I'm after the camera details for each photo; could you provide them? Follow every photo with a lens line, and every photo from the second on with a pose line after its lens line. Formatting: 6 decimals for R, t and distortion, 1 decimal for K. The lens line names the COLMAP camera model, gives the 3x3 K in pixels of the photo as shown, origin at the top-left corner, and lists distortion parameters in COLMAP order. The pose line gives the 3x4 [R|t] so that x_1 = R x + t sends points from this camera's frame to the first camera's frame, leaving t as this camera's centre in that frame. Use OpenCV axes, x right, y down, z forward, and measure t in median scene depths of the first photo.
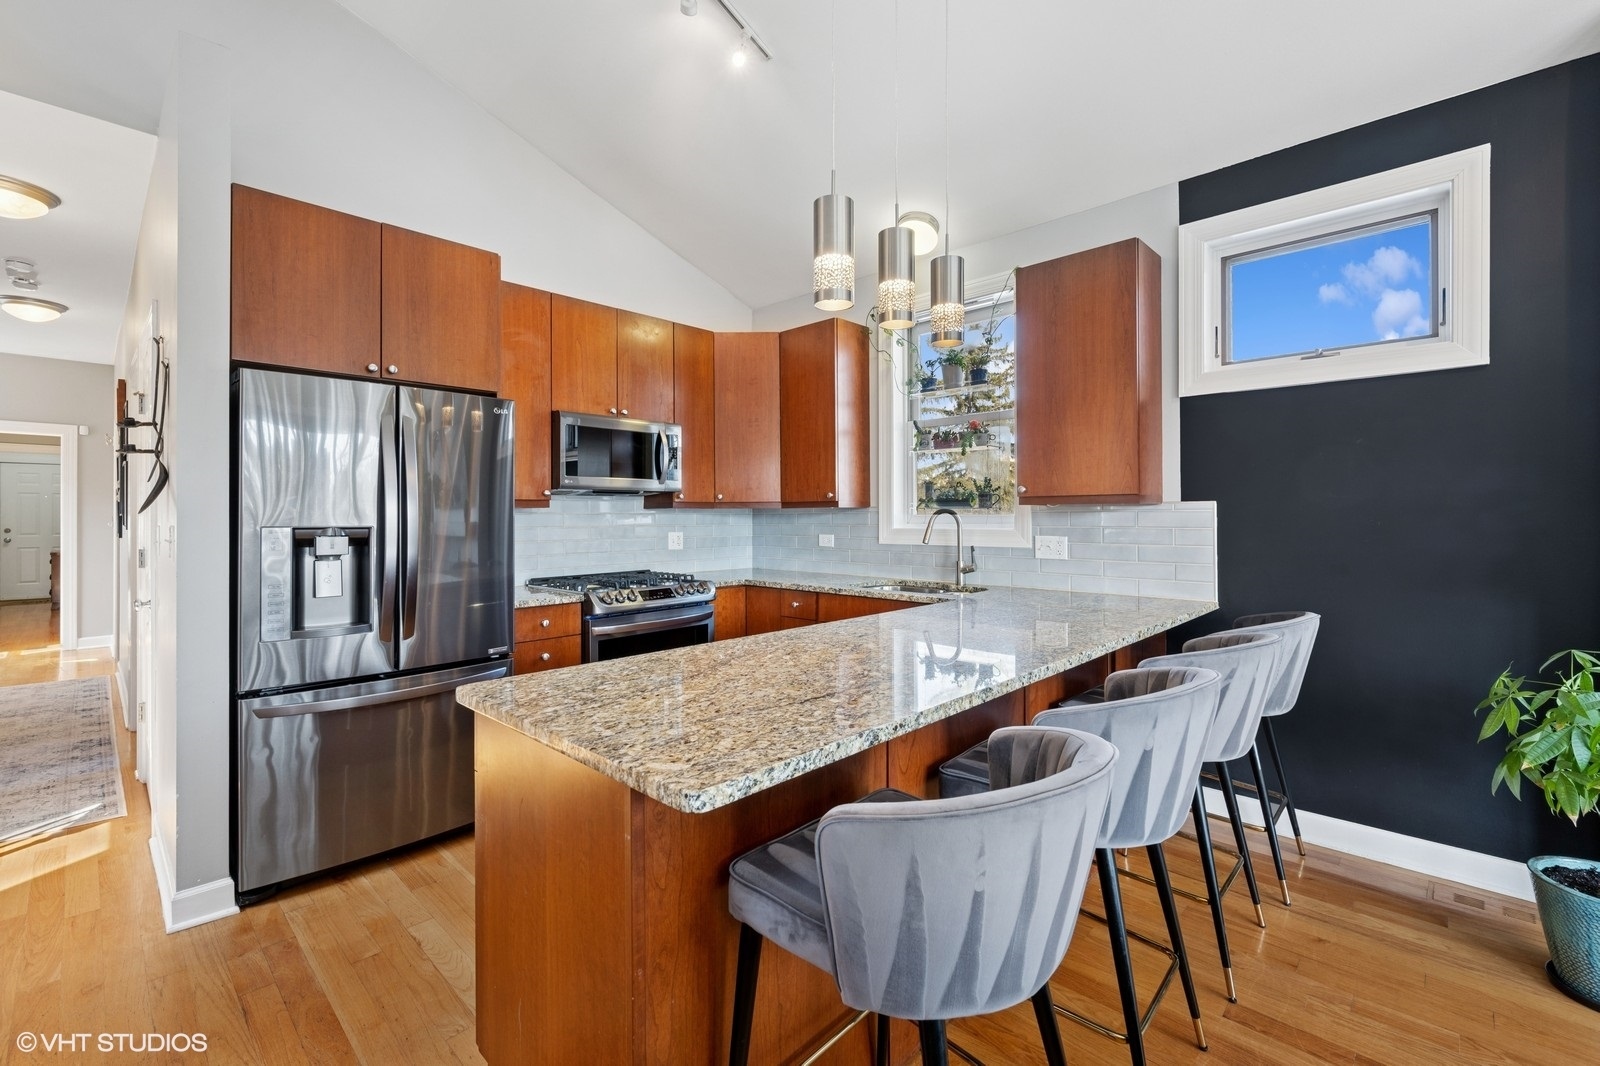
lens RADIAL K [[685.6, 0, 806.3], [0, 685.6, 512.3], [0, 0, 1]] dist [-0.000999, -0.000042]
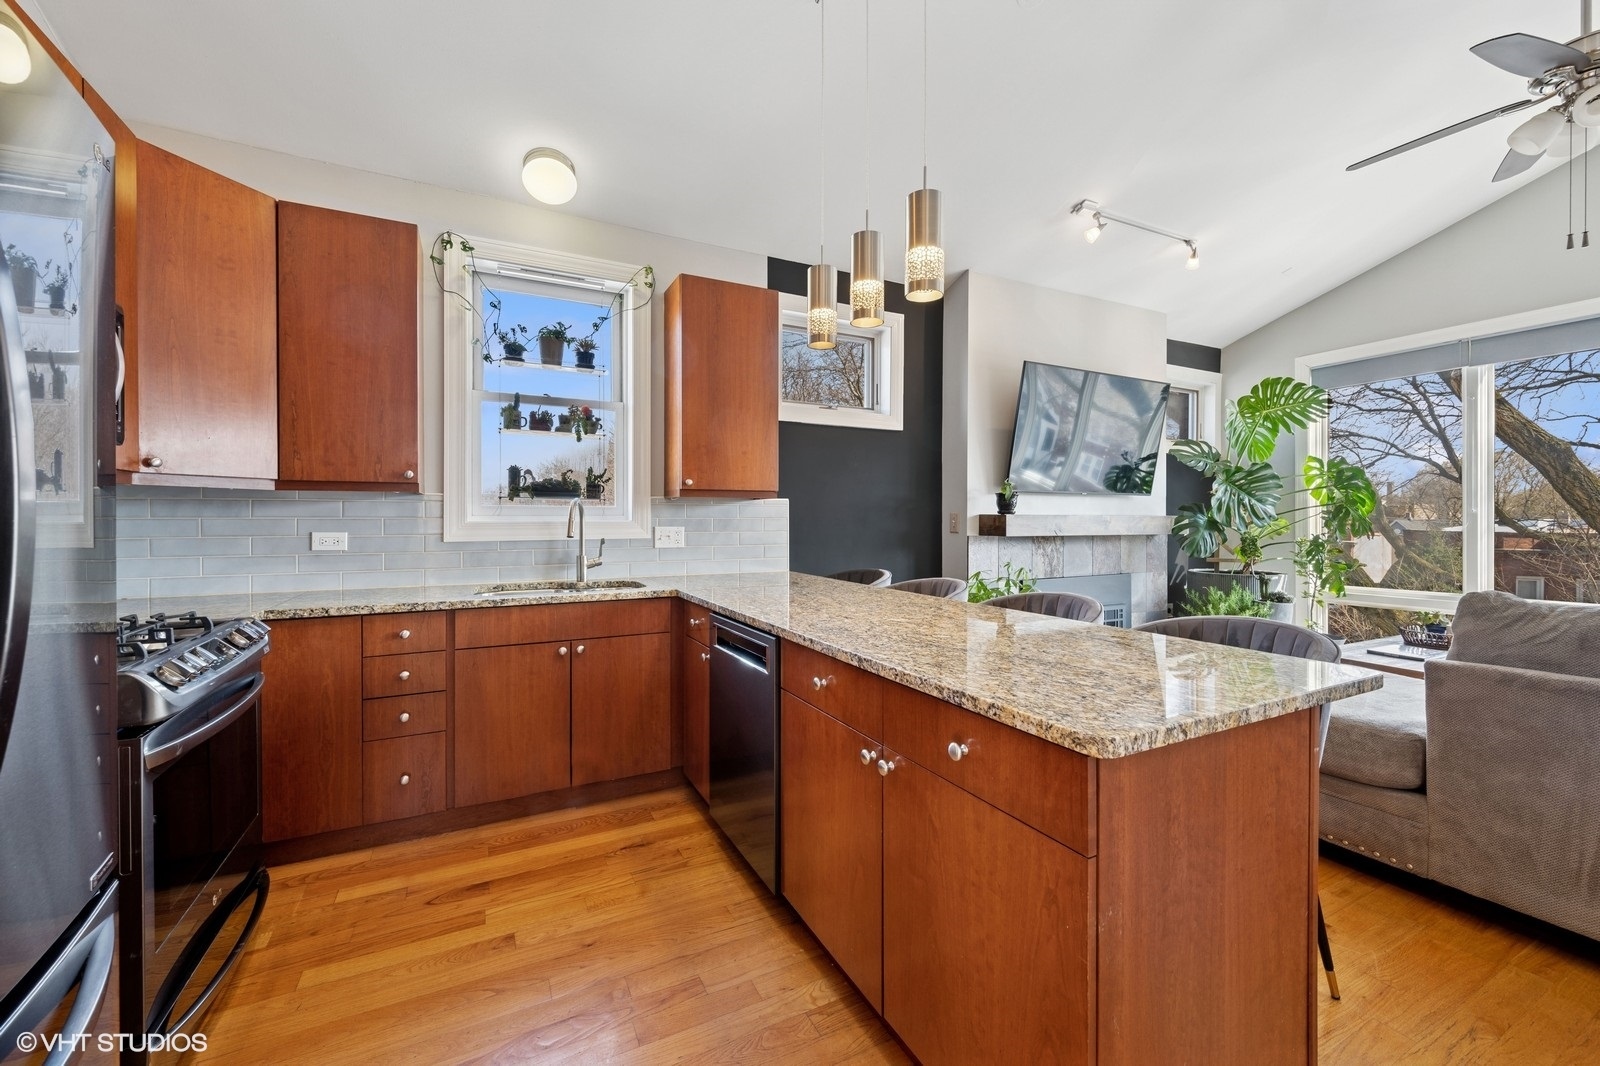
lens RADIAL K [[630.2, 0, 802.2], [0, 630.2, 520.9], [0, 0, 1]] dist [0.001029, -0.000016]
pose [[0.332371, -0.000545, 0.943149, -0.687212], [-0.005817, 0.999980, 0.002628, 0.028991], [-0.943131, -0.006360, 0.332361, 0.625083]]
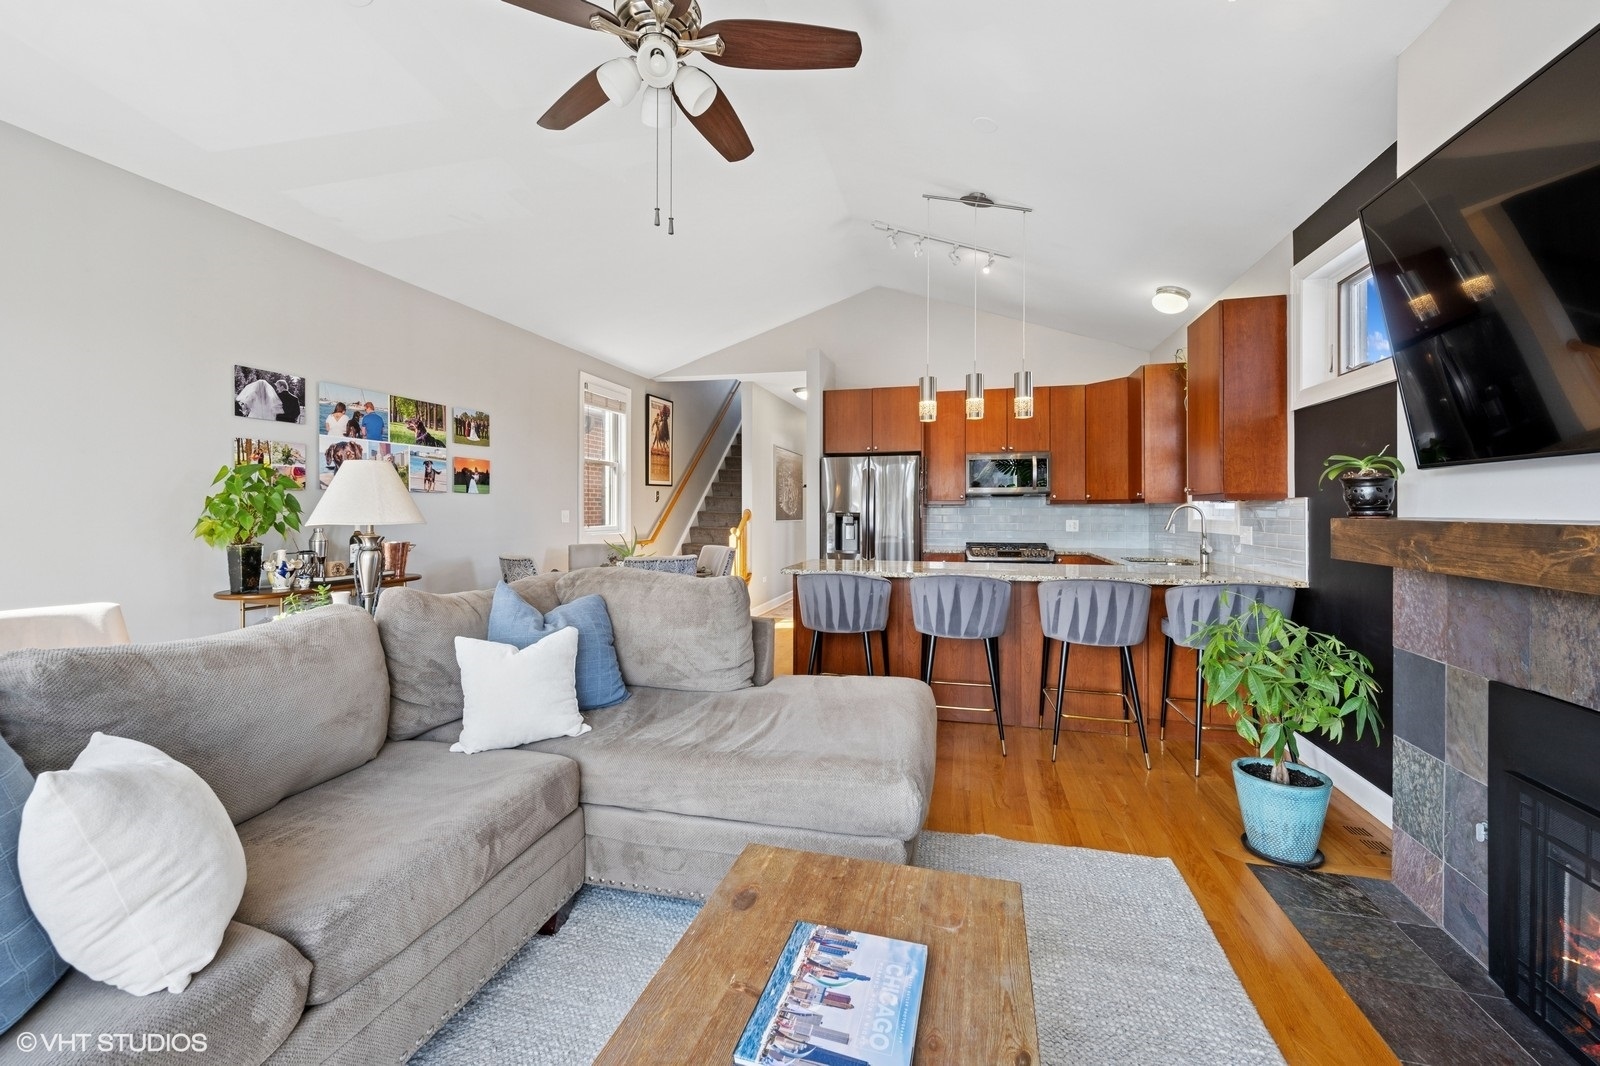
lens RADIAL K [[630.2, 0, 802.2], [0, 630.2, 520.9], [0, 0, 1]] dist [0.001029, -0.000016]
pose [[0.493194, 0.016048, -0.869771, 1.237884], [0.005252, 0.999757, 0.021424, -0.002330], [0.869904, -0.015135, 0.492990, -0.327040]]
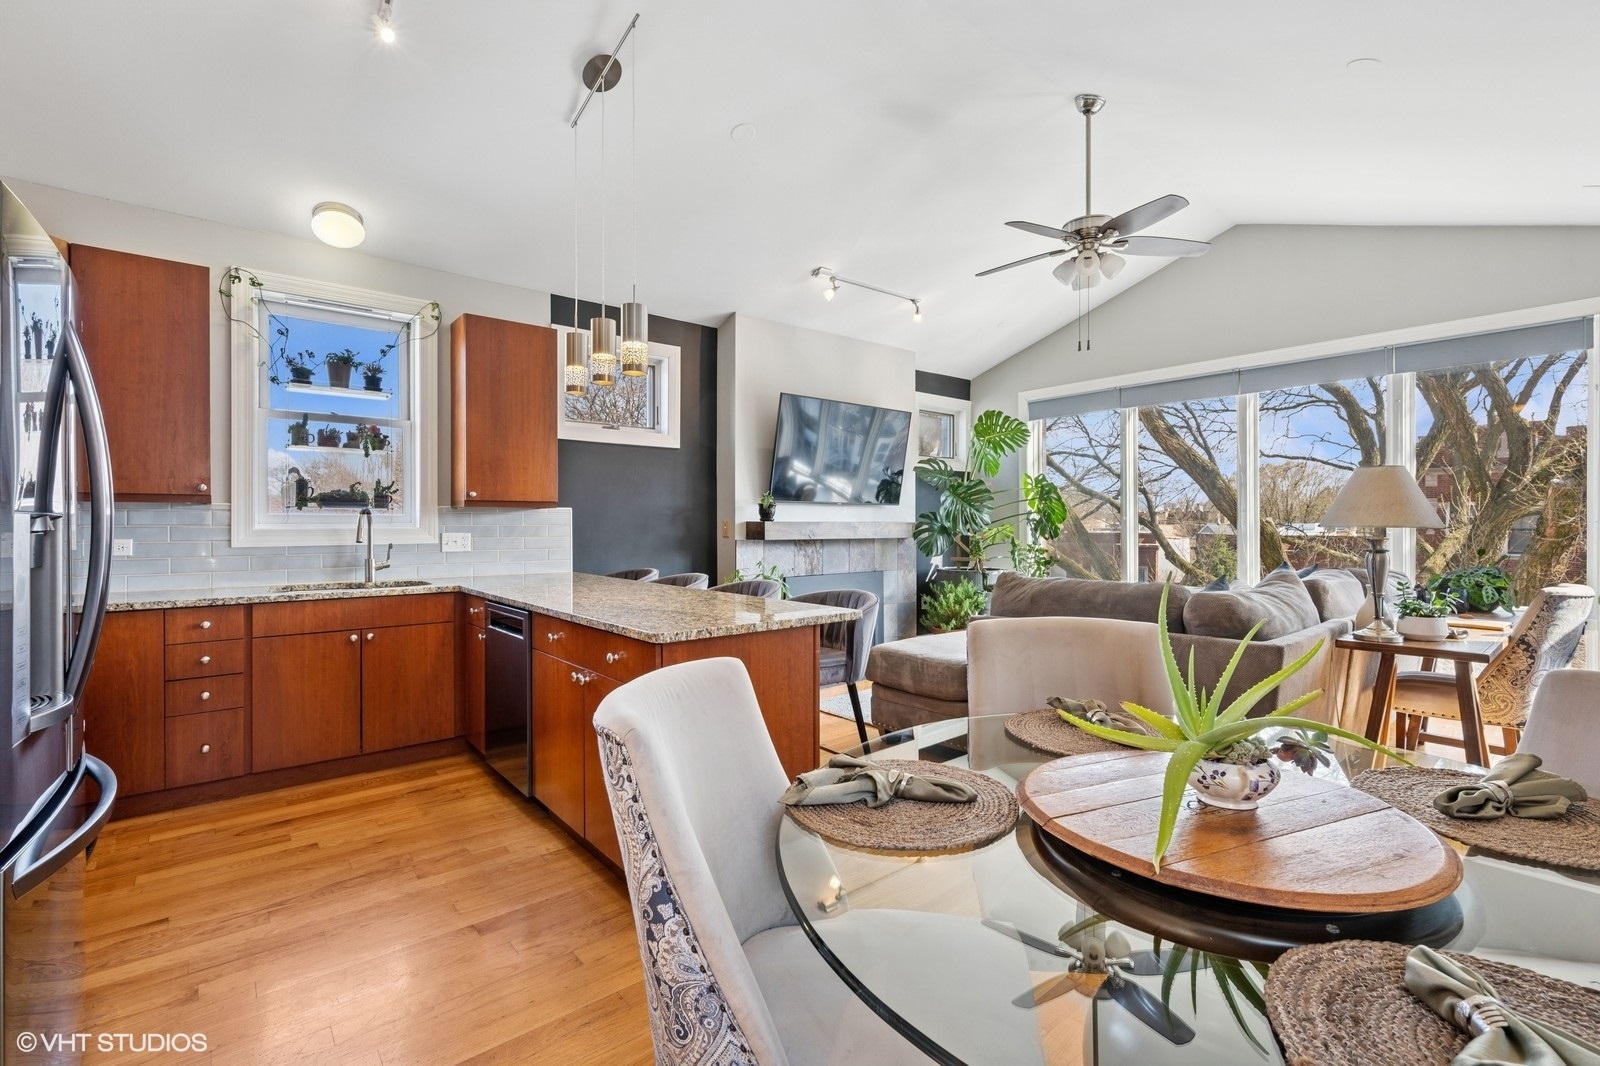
lens RADIAL K [[703.7, 0, 801.0], [0, 703.7, 526.8], [0, 0, 1]] dist [-0.000233, 0.000071]
pose [[0.117295, -0.001736, 0.993096, -1.085474], [-0.004310, 0.999988, 0.002257, 0.024608], [-0.993088, -0.004545, 0.117286, 0.324942]]
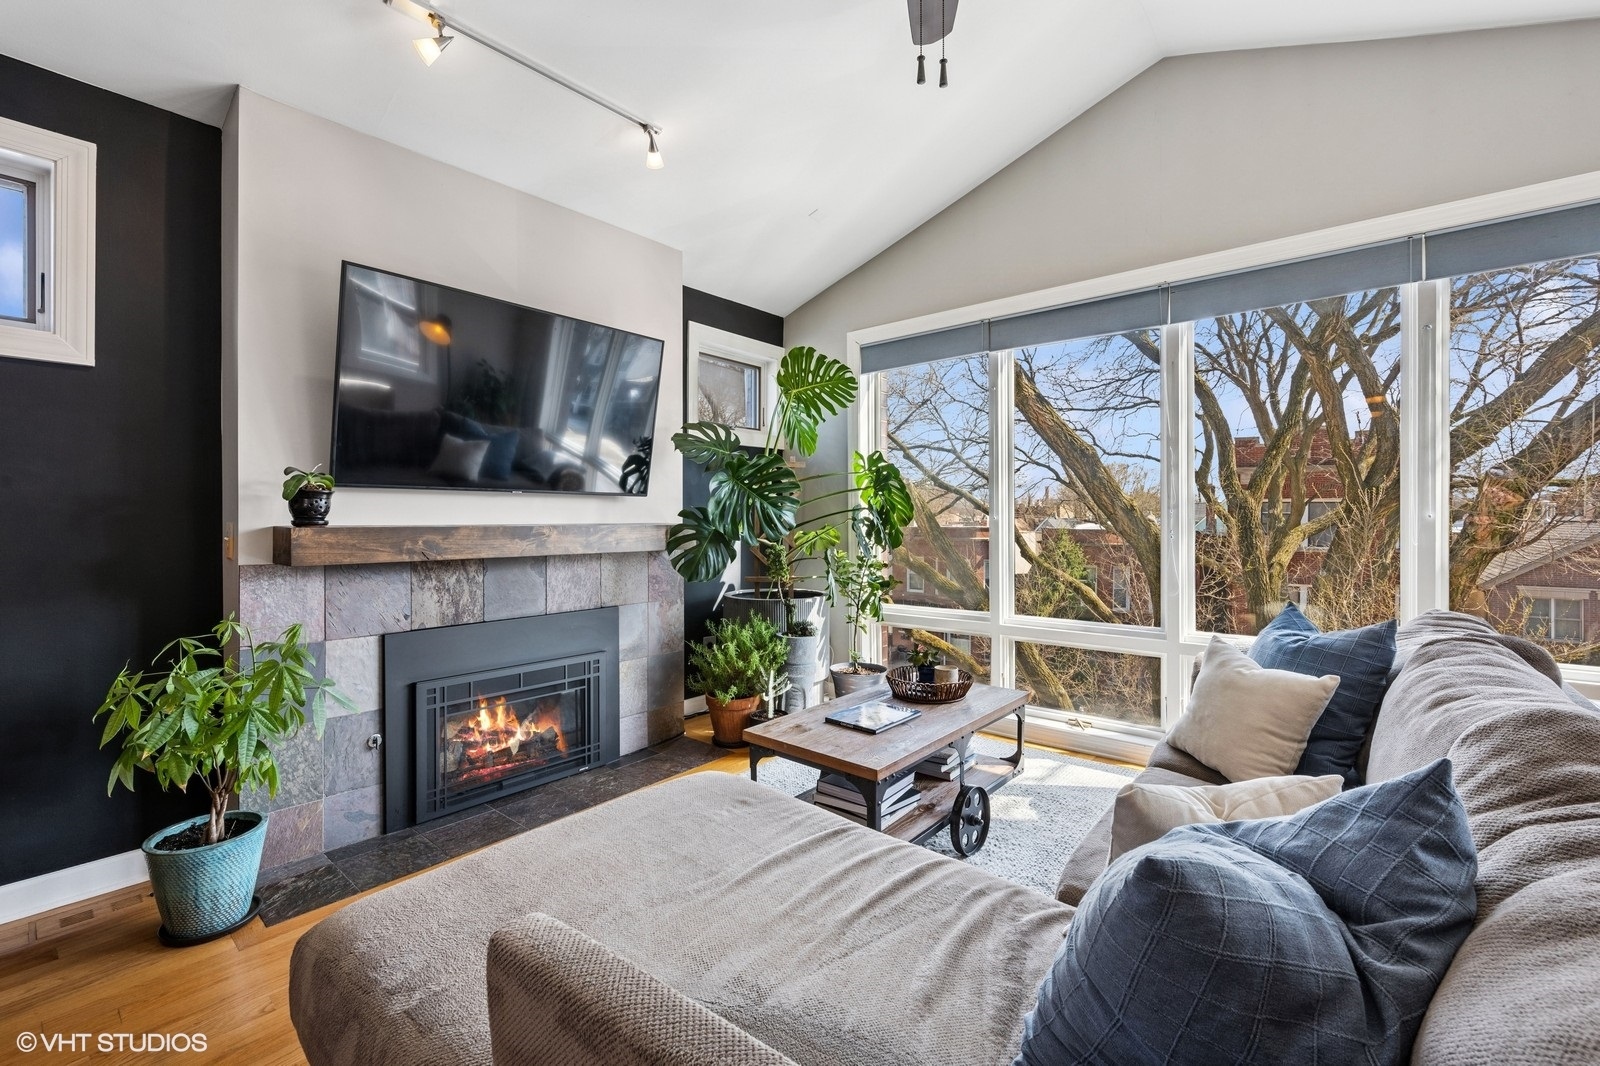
lens RADIAL K [[673.9, 0, 801.5], [0, 673.9, 517.5], [0, 0, 1]] dist [-0.001269, -0.000138]
pose [[-0.061288, 0.002067, 0.998118, -0.035006], [-0.004388, 0.999988, -0.002340, 0.000140], [-0.998111, -0.004524, -0.061278, 0.033579]]
